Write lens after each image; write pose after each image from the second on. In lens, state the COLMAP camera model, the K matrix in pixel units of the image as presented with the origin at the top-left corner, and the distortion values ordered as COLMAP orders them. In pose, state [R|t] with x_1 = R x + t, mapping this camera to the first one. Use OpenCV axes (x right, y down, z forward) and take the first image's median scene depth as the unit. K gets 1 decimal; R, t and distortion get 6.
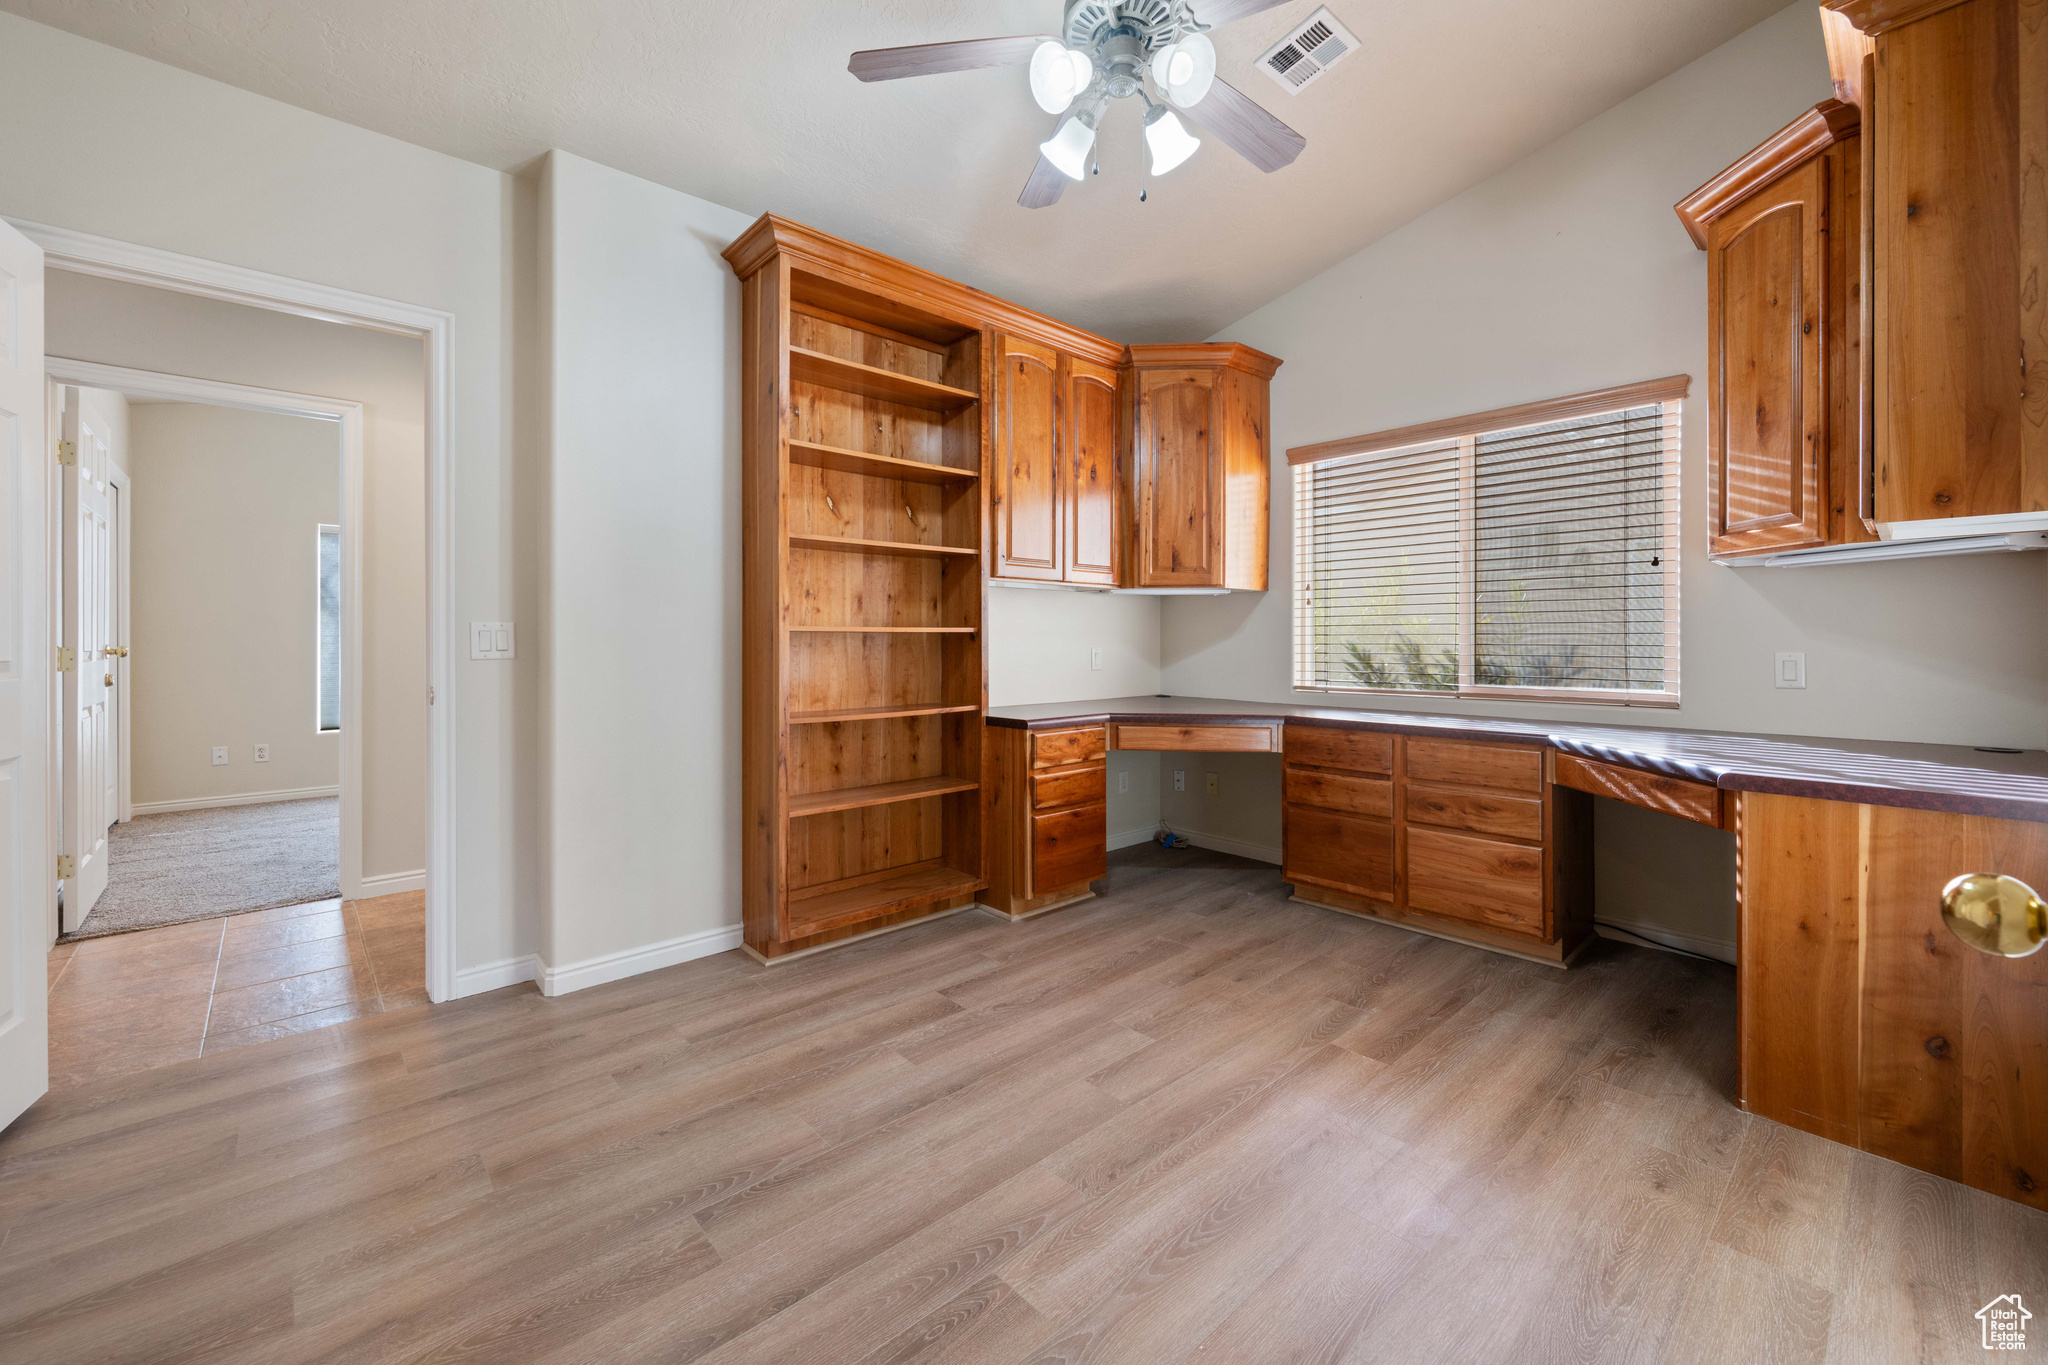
lens RADIAL K [[813.8, 0, 1022.2], [0, 813.8, 642.7], [0, 0, 1]] dist [-0.000165, 0.000903]
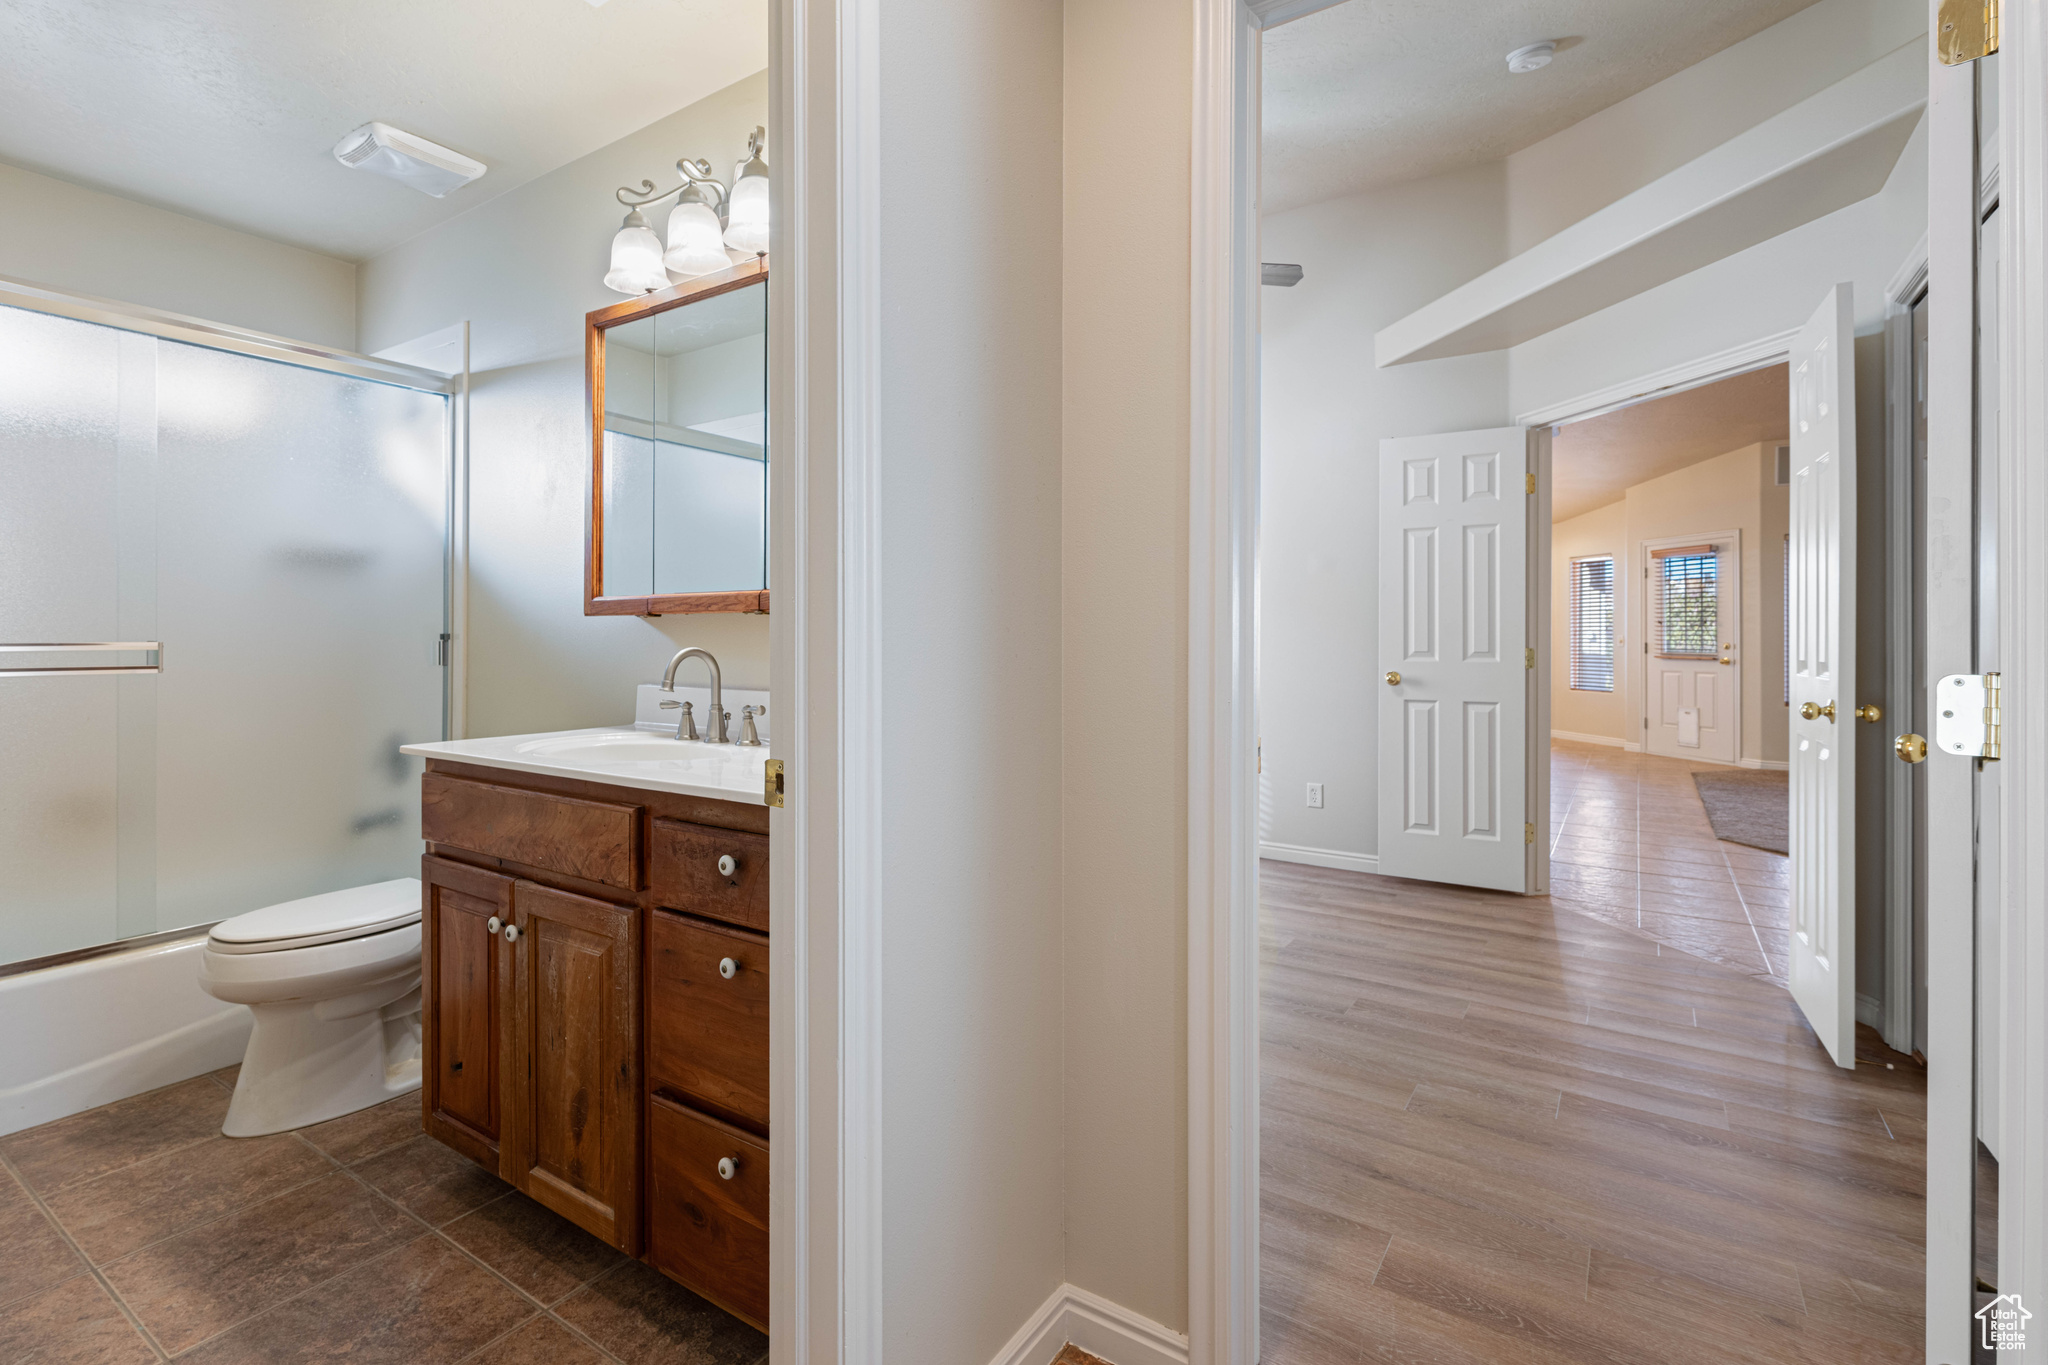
lens RADIAL K [[944.6, 0, 1022.2], [0, 944.6, 639.6], [0, 0, 1]] dist [0.002146, 0.000786]
pose [[-0.252196, -0.000572, 0.967676, -1.025523], [0.002027, 0.999997, 0.001120, -0.004765], [-0.967674, 0.002244, -0.252194, 1.055244]]
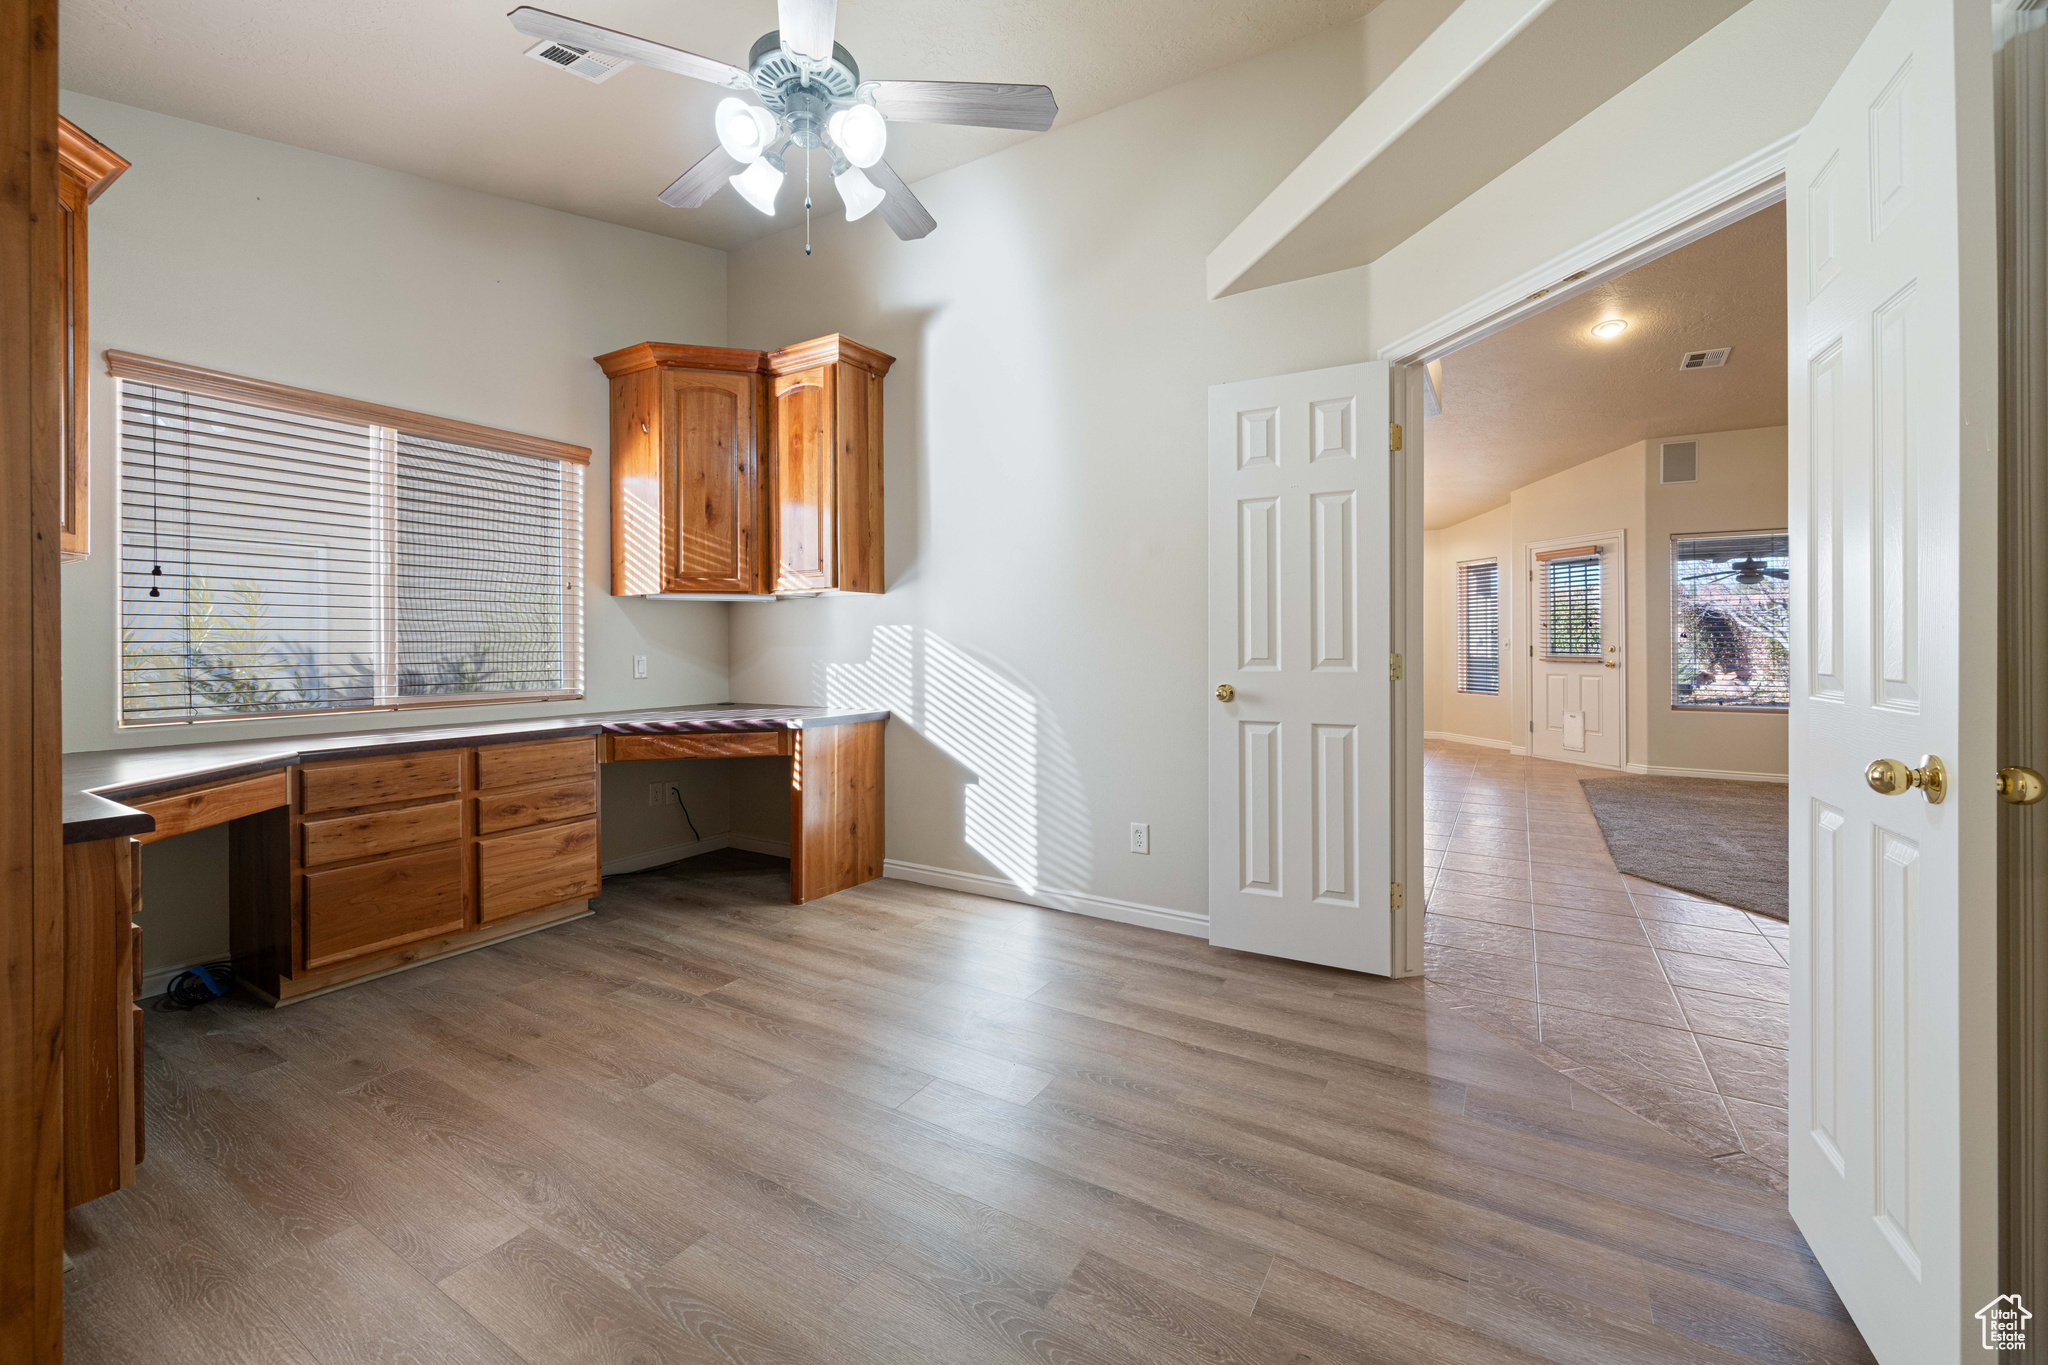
lens RADIAL K [[813.8, 0, 1031.8], [0, 813.8, 645.6], [0, 0, 1]] dist [-0.000165, 0.000903]
pose [[-0.290077, 0.001319, 0.957003, -0.635782], [0.006976, 0.999975, 0.000737, -0.001330], [-0.956978, 0.006890, -0.290079, 0.651067]]
